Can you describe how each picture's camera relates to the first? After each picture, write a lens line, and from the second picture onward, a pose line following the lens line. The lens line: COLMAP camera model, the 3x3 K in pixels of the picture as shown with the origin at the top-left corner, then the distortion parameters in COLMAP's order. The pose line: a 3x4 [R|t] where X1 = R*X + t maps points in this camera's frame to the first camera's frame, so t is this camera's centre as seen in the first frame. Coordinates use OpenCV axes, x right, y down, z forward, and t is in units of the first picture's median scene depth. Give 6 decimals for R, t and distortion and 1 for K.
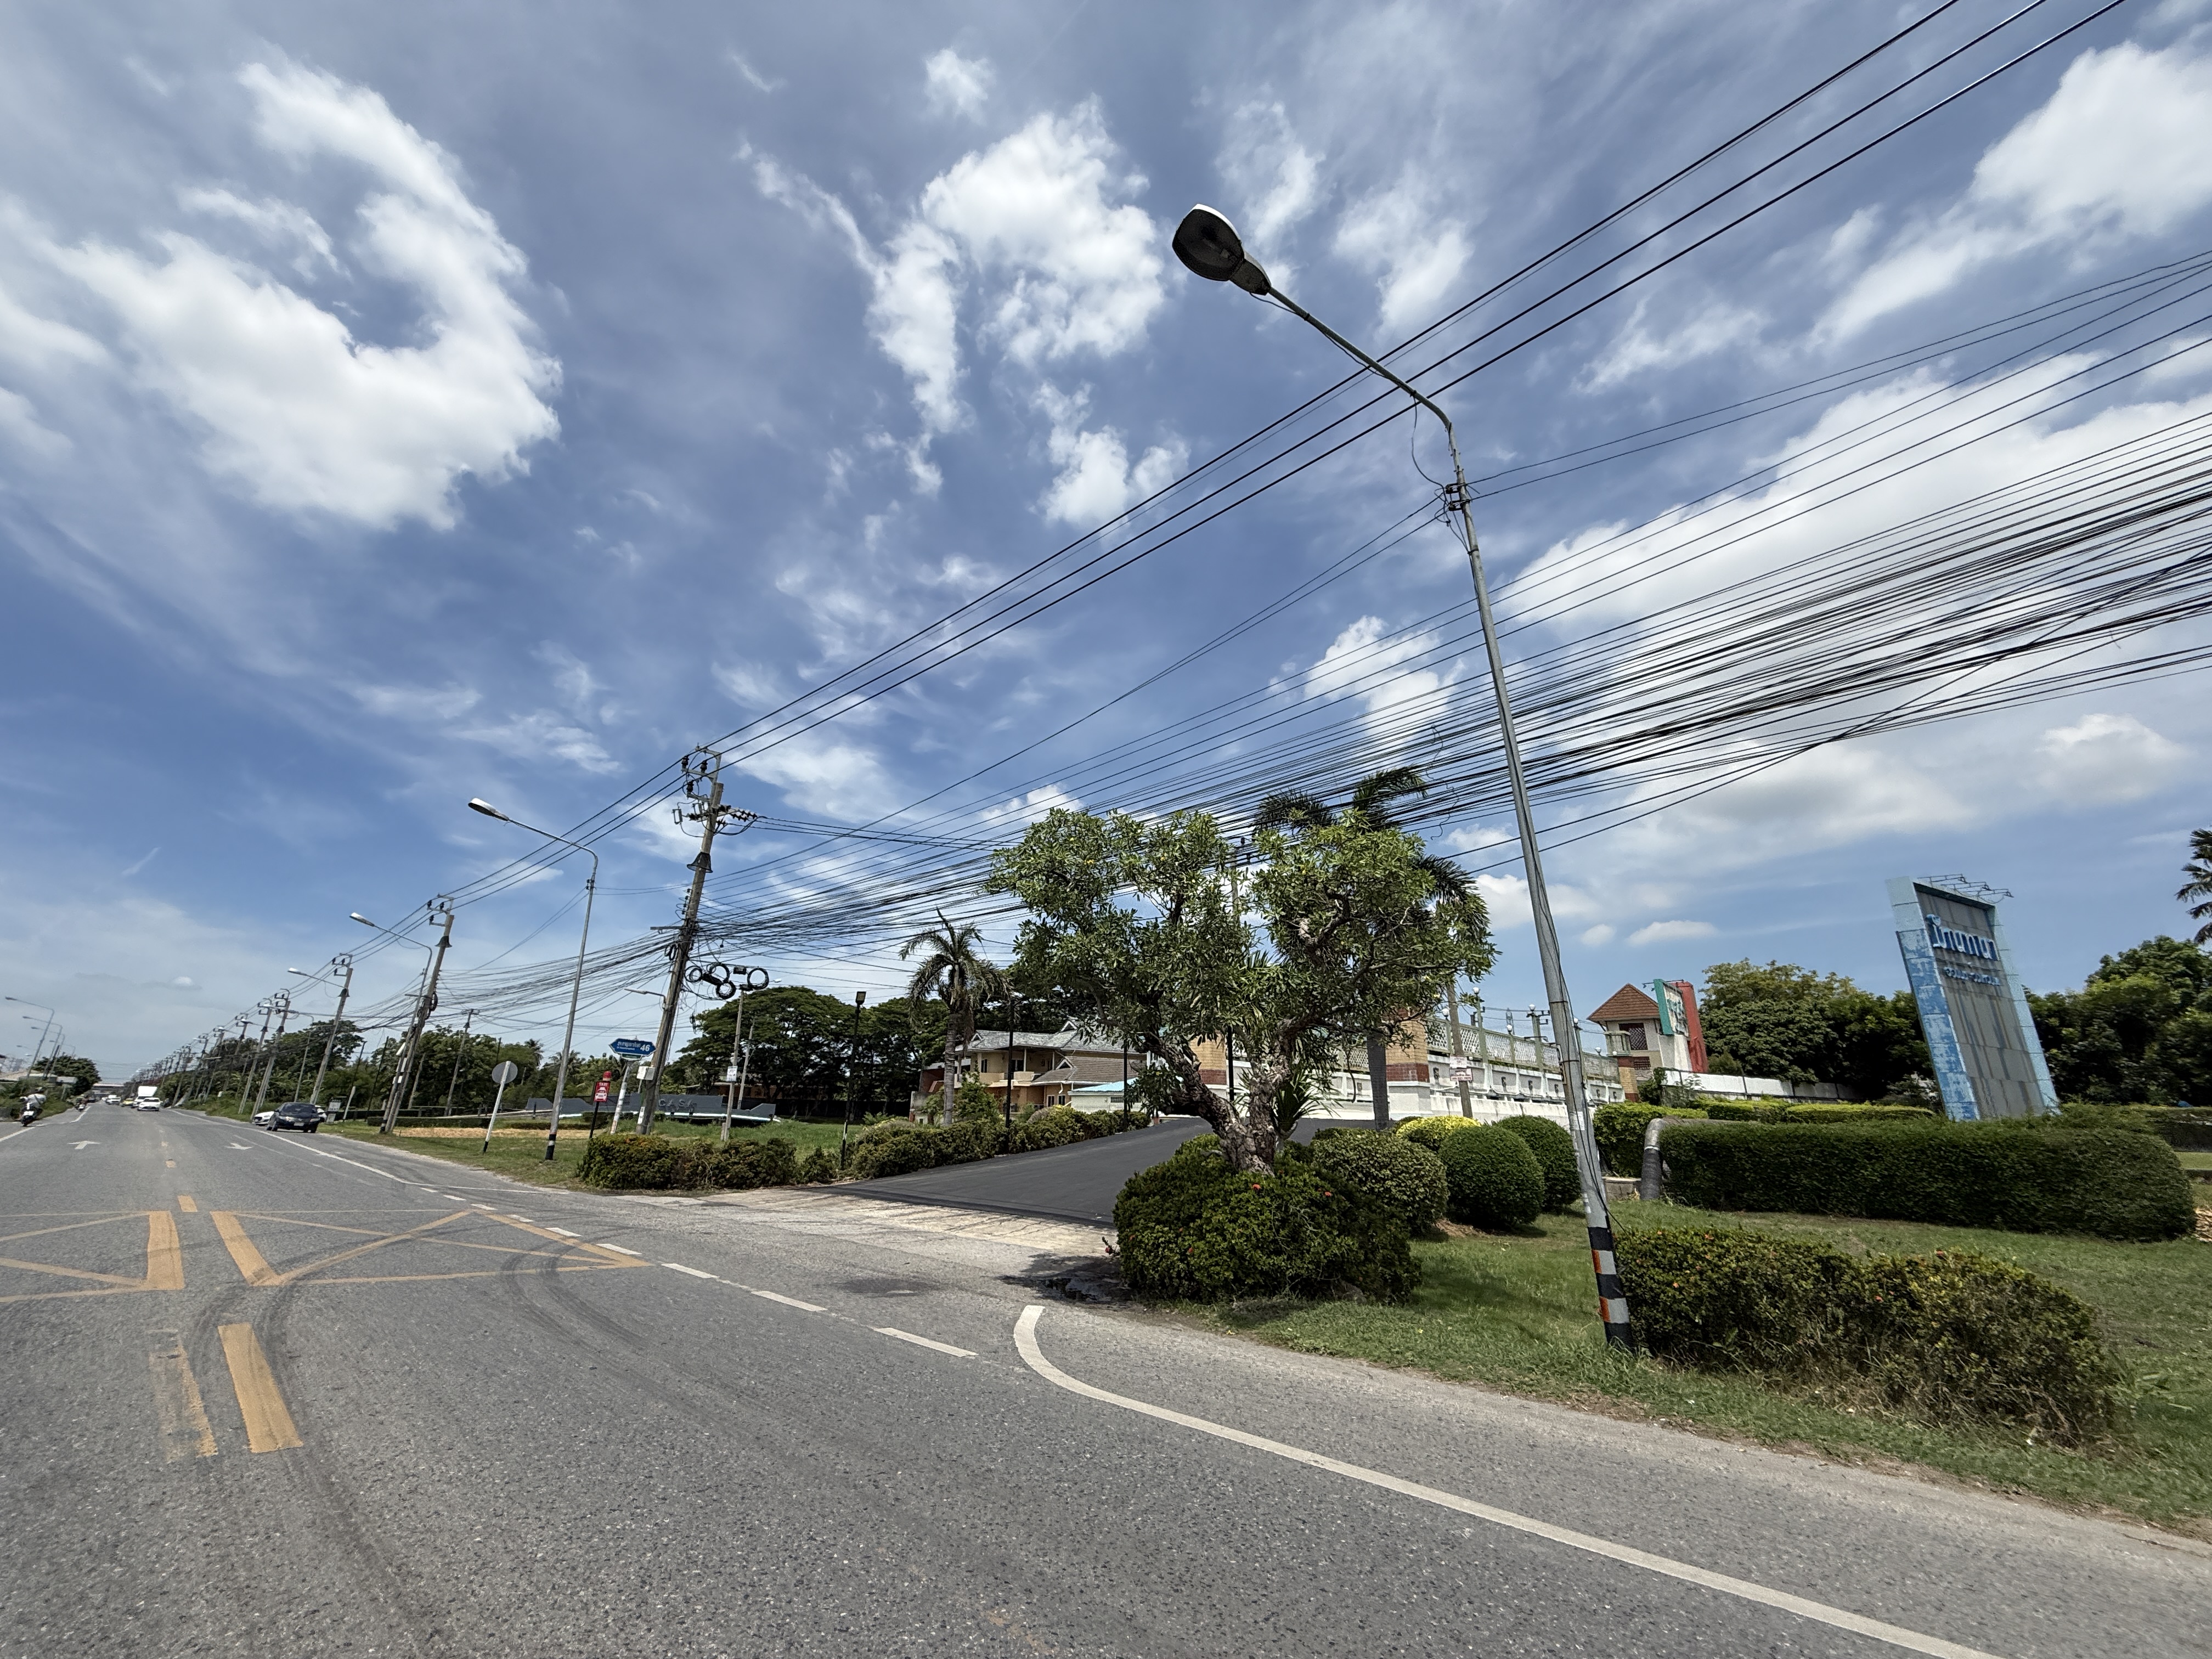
lens RADIAL K [[877.7, 0, 1106.0], [0, 877.7, 829.5], [0, 0, 1]] dist [0.001804, 0.000152]
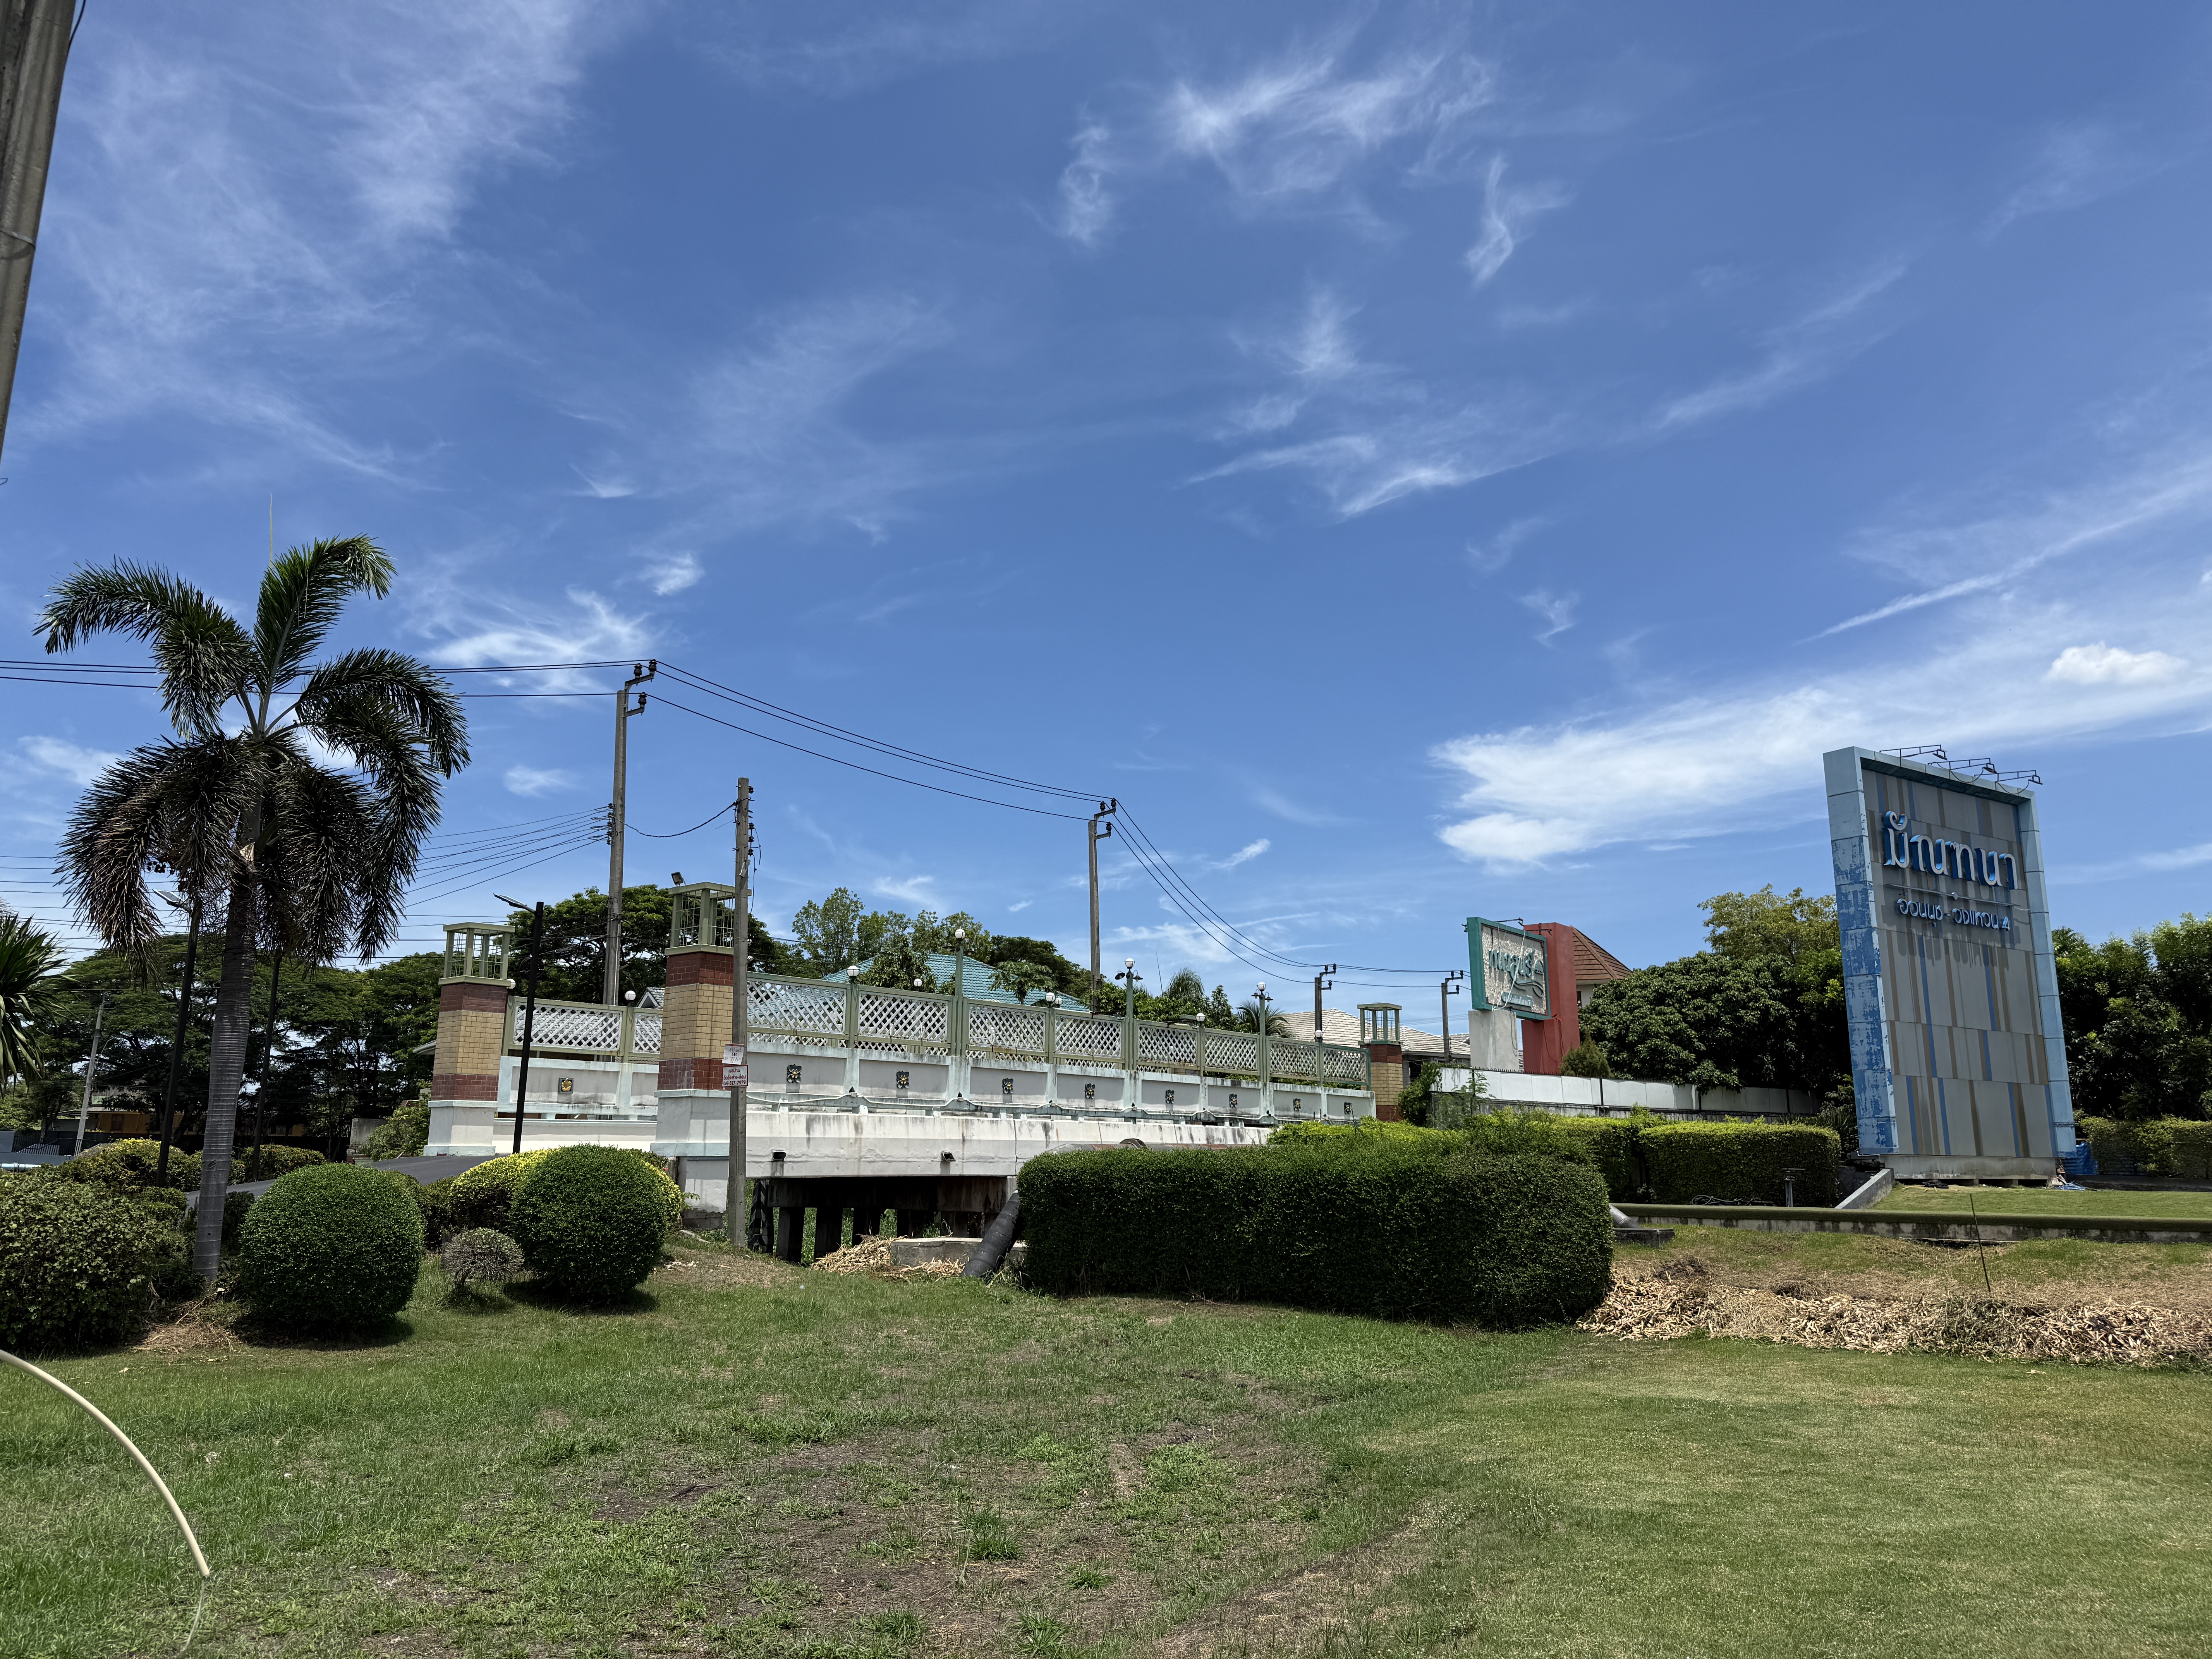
lens RADIAL K [[1522.2, 0, 1106.0], [0, 1522.2, 829.5], [0, 0, 1]] dist [0.078893, -0.000928]
pose [[0.997863, 0.002961, 0.065278, 0.322458], [-0.010039, 0.994061, 0.108356, -0.000266], [-0.064570, -0.108780, 0.991967, -0.010594]]
